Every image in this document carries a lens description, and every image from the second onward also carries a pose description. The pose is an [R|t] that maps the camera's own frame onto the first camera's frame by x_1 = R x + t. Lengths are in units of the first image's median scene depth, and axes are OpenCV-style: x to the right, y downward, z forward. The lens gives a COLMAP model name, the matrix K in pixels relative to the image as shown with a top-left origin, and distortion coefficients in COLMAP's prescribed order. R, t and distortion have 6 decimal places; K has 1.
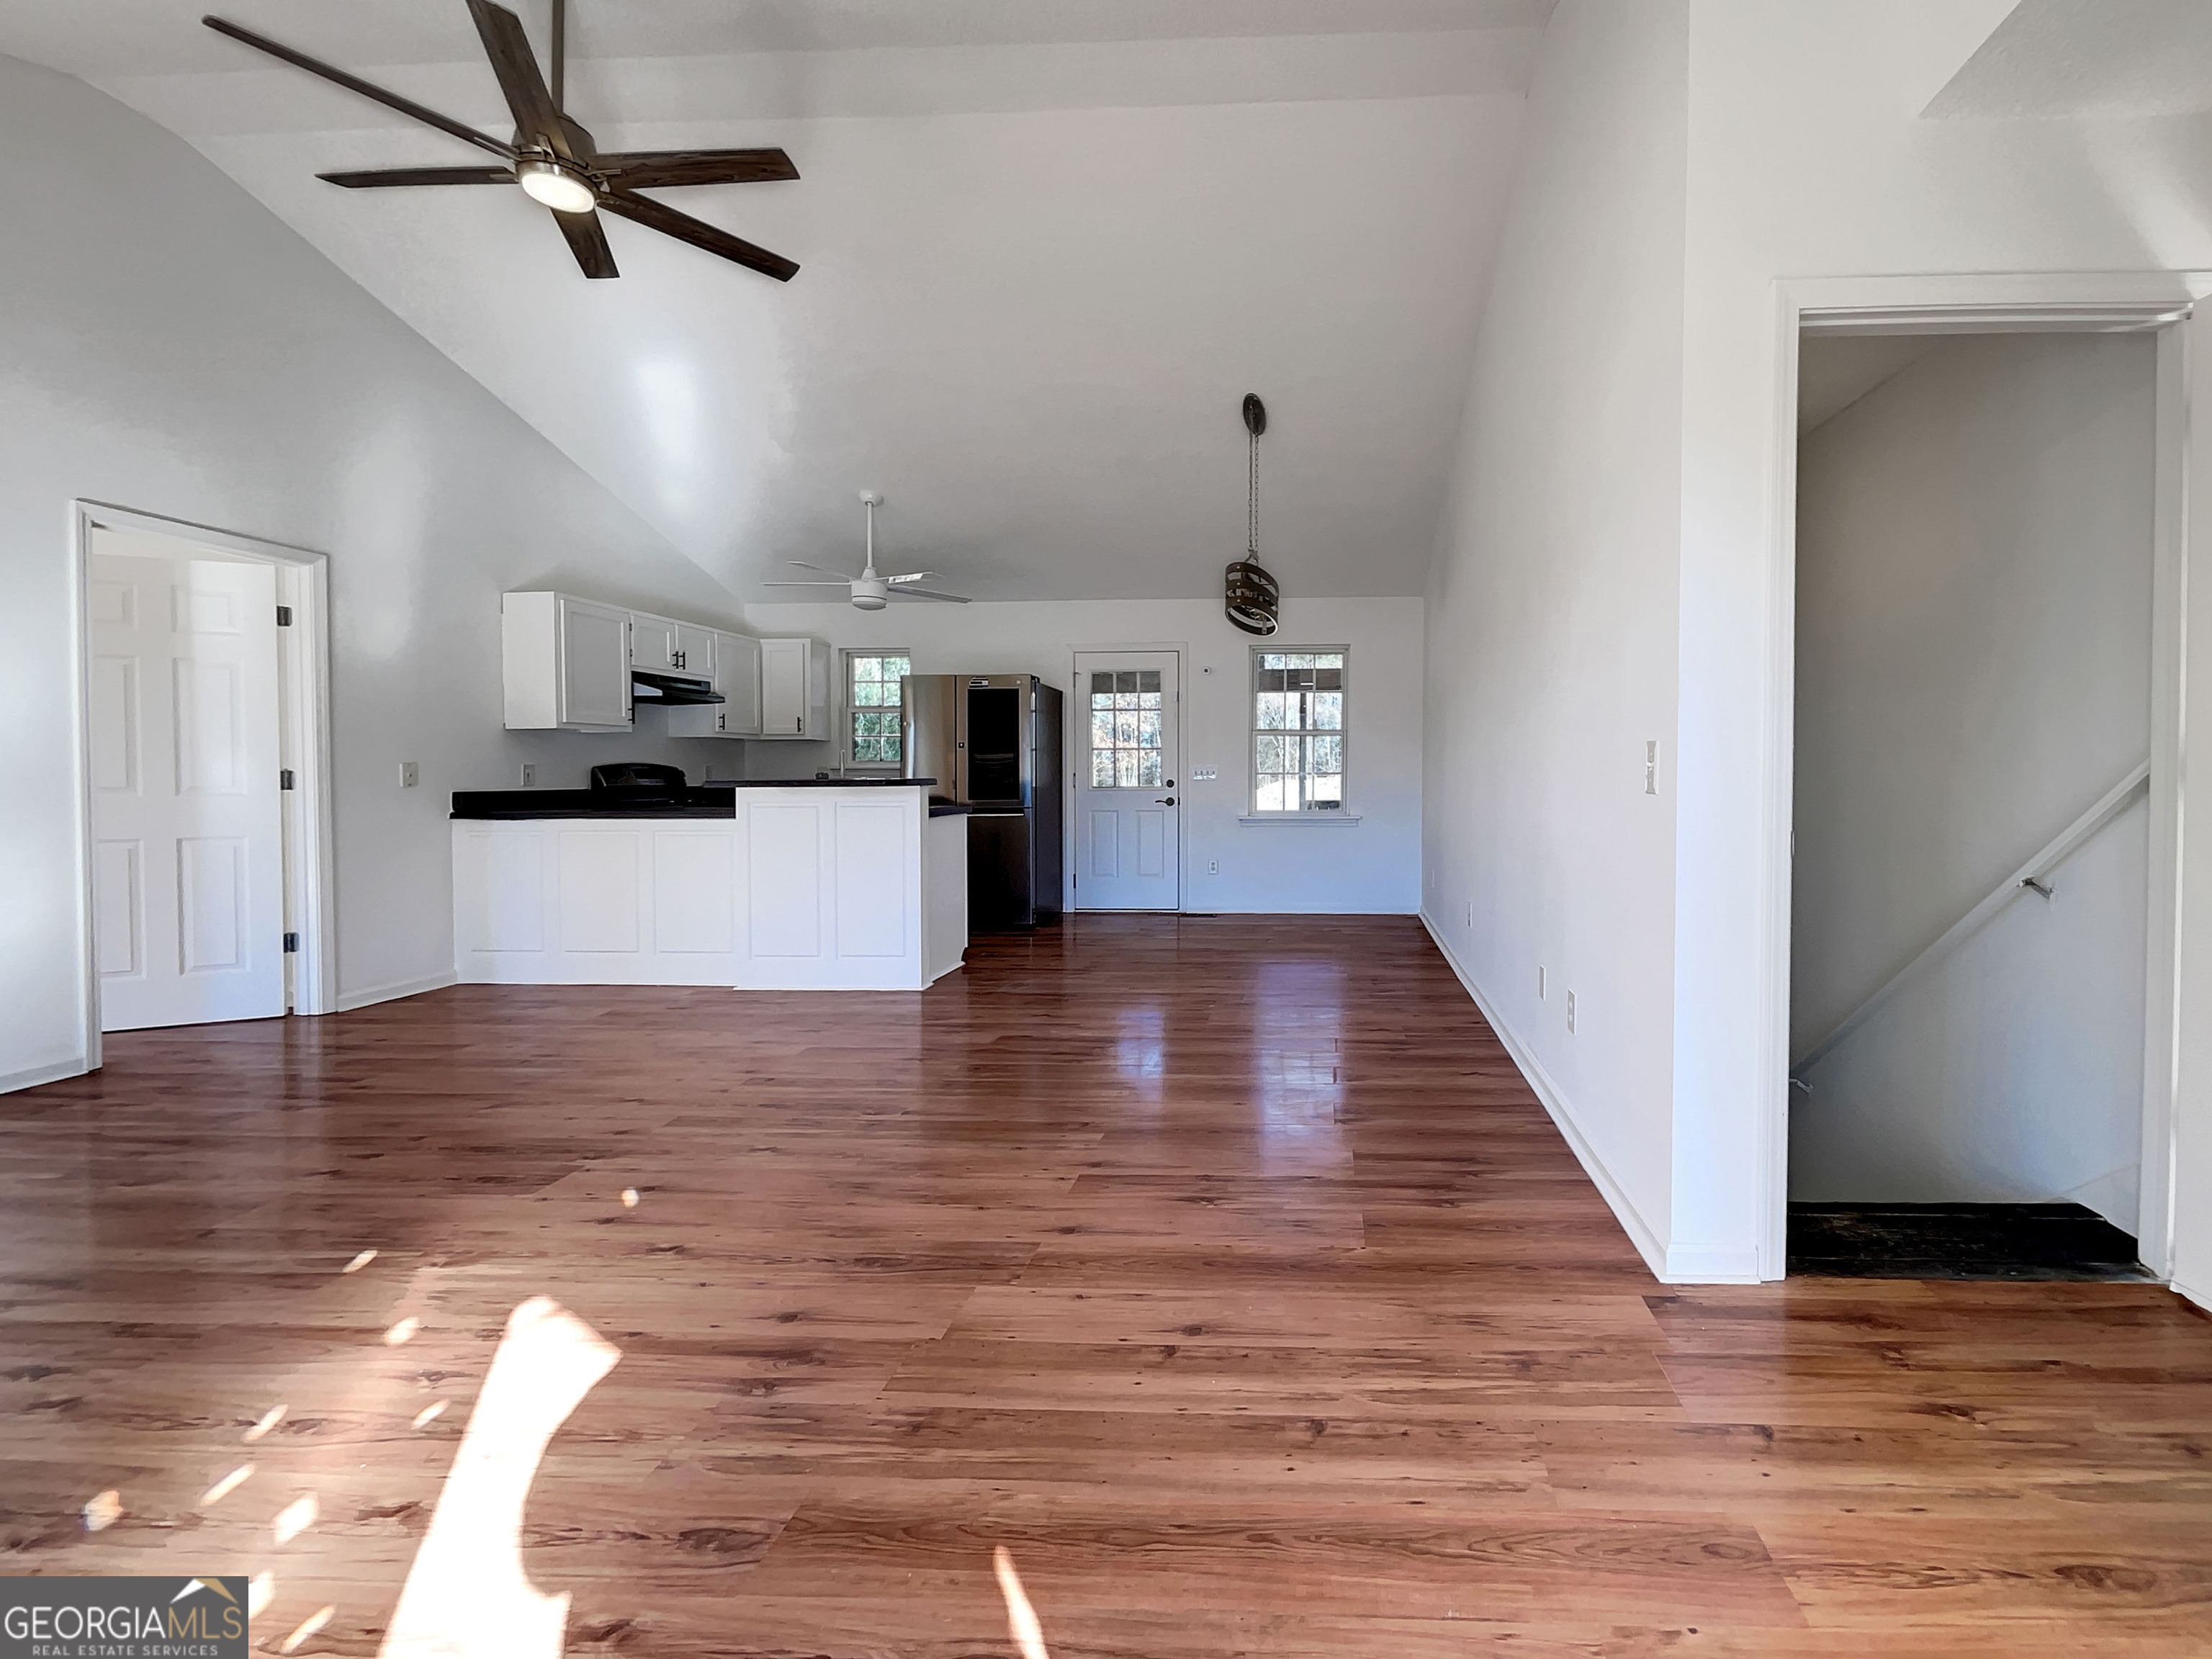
lens RADIAL K [[925.5, 0, 1037.2], [0, 925.5, 783.7], [0, 0, 1]] dist [-0.002184, -0.000061]
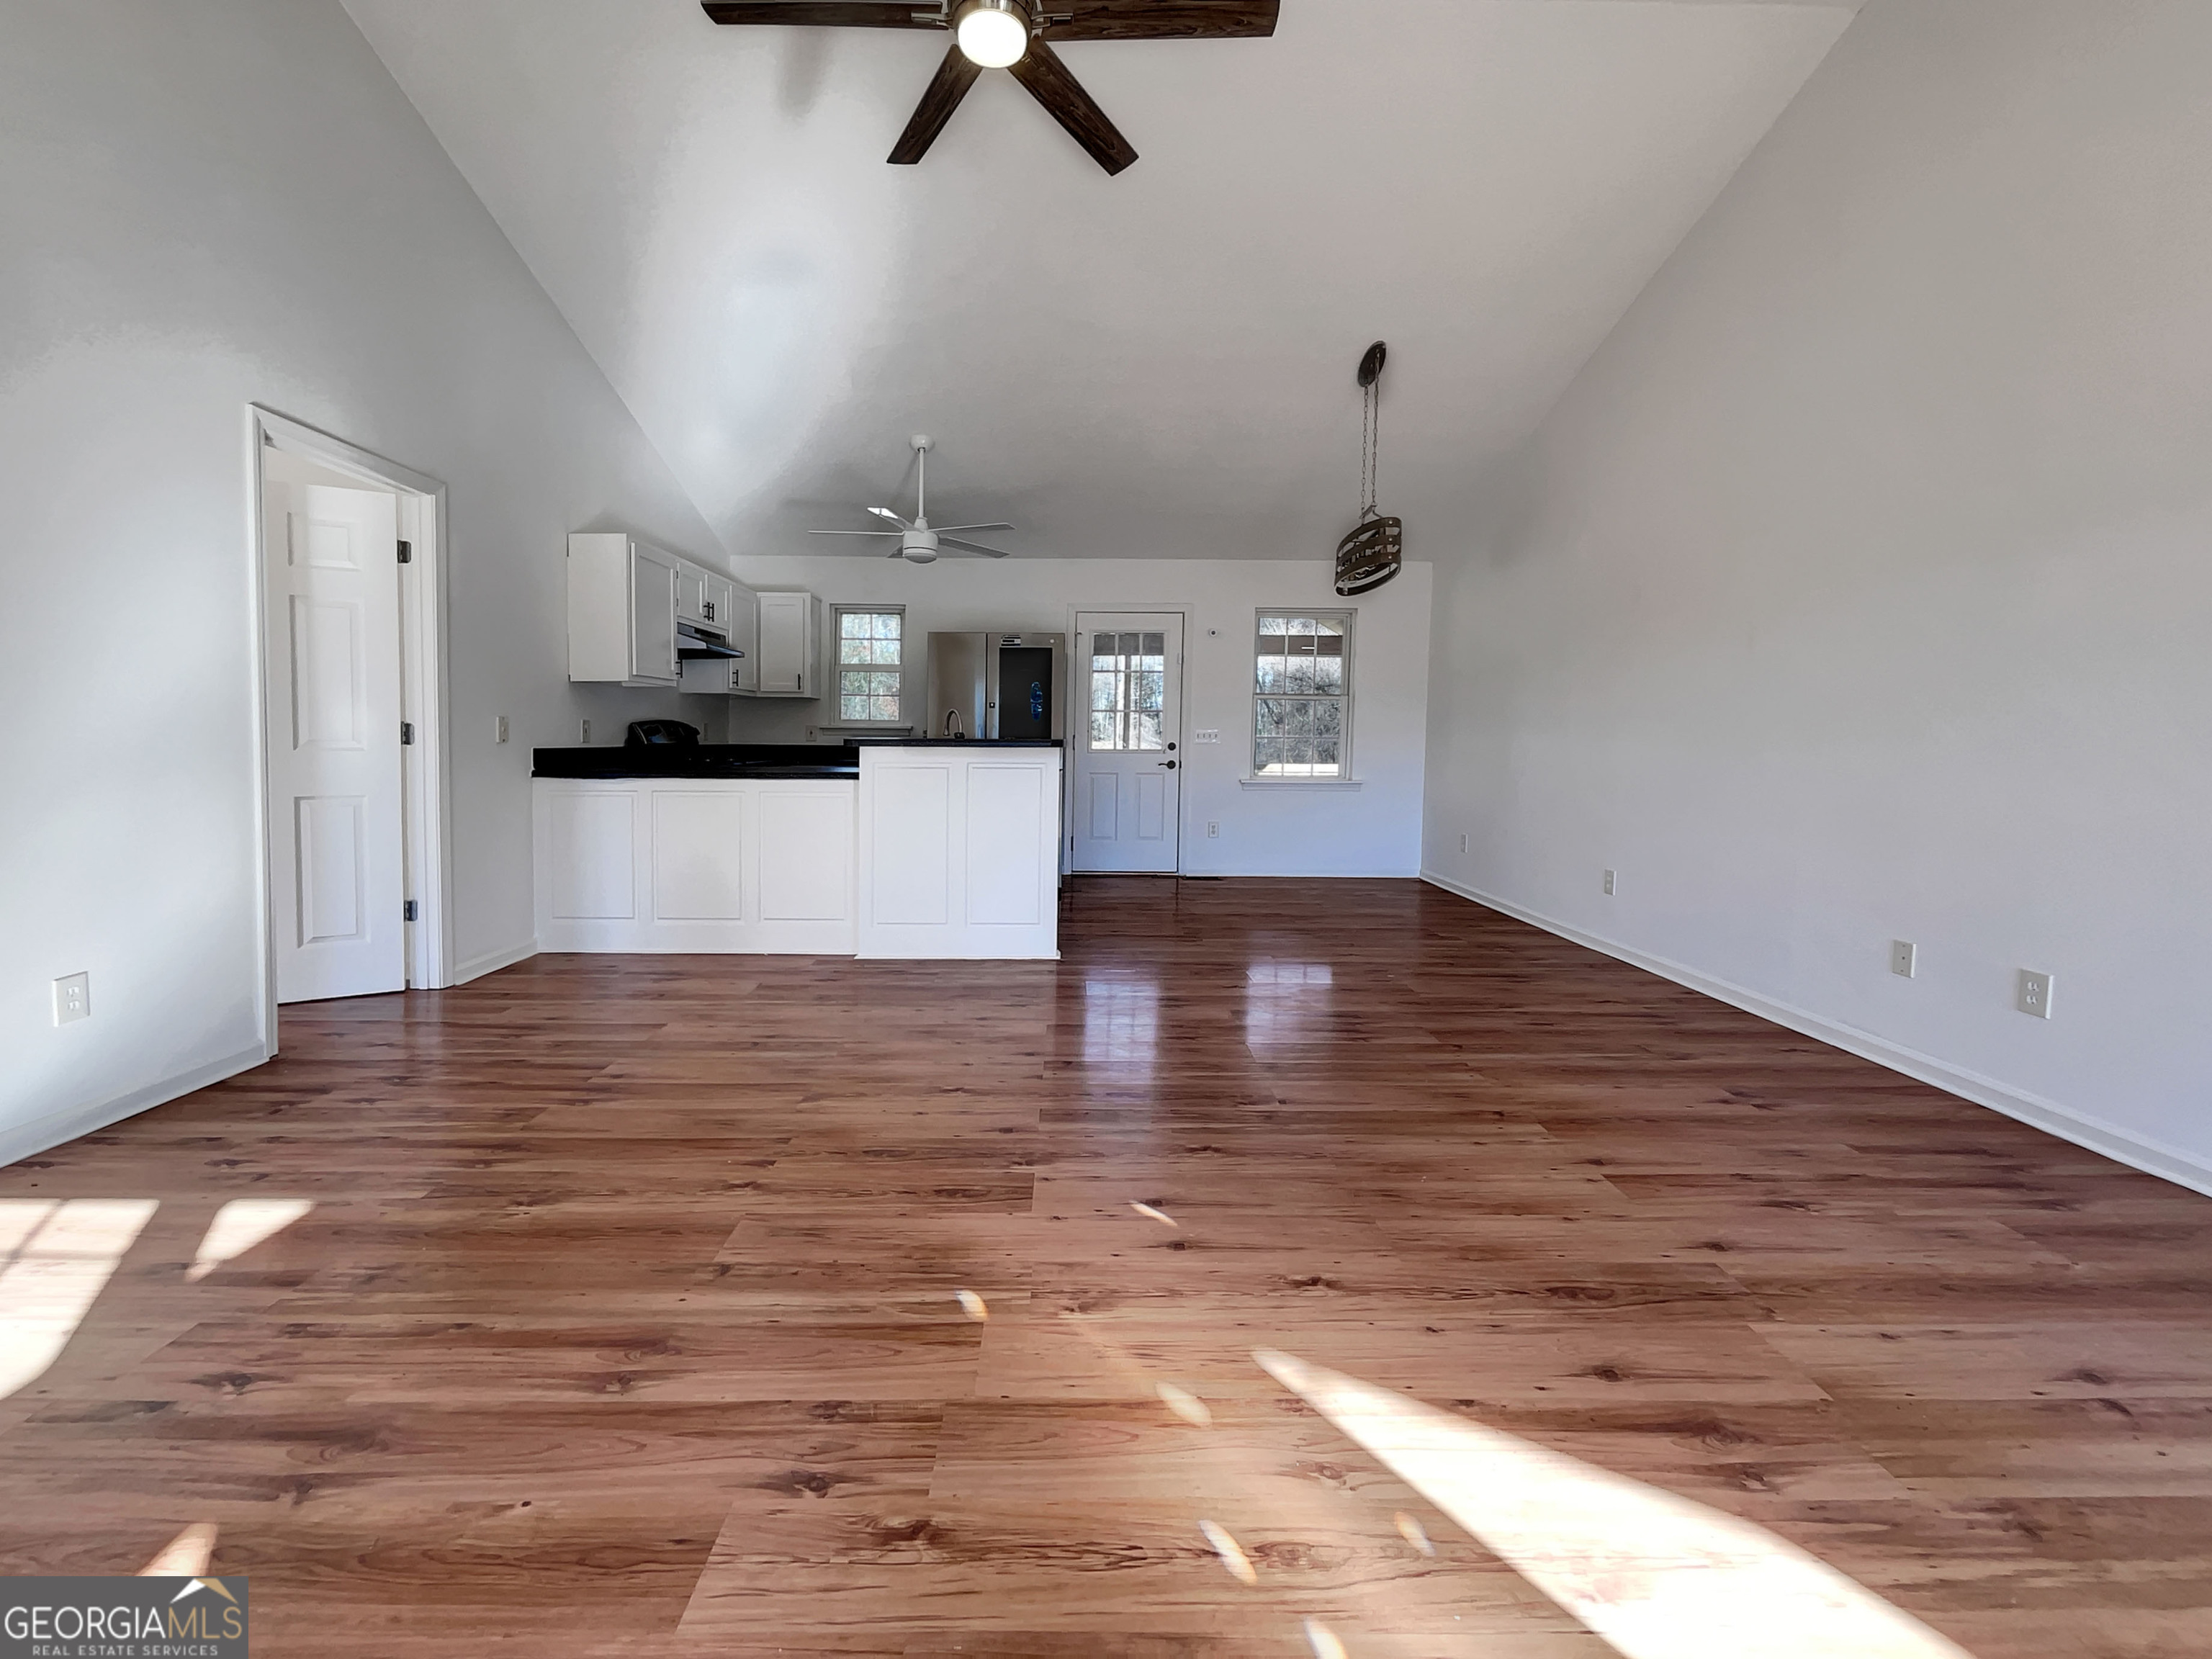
lens RADIAL K [[925.5, 0, 1037.2], [0, 925.5, 783.7], [0, 0, 1]] dist [-0.002184, -0.000061]
pose [[0.998491, 0.007816, 0.054349, -0.236185], [-0.010055, 0.999107, 0.041032, 0.001637], [-0.053979, -0.041517, 0.997679, 0.056667]]
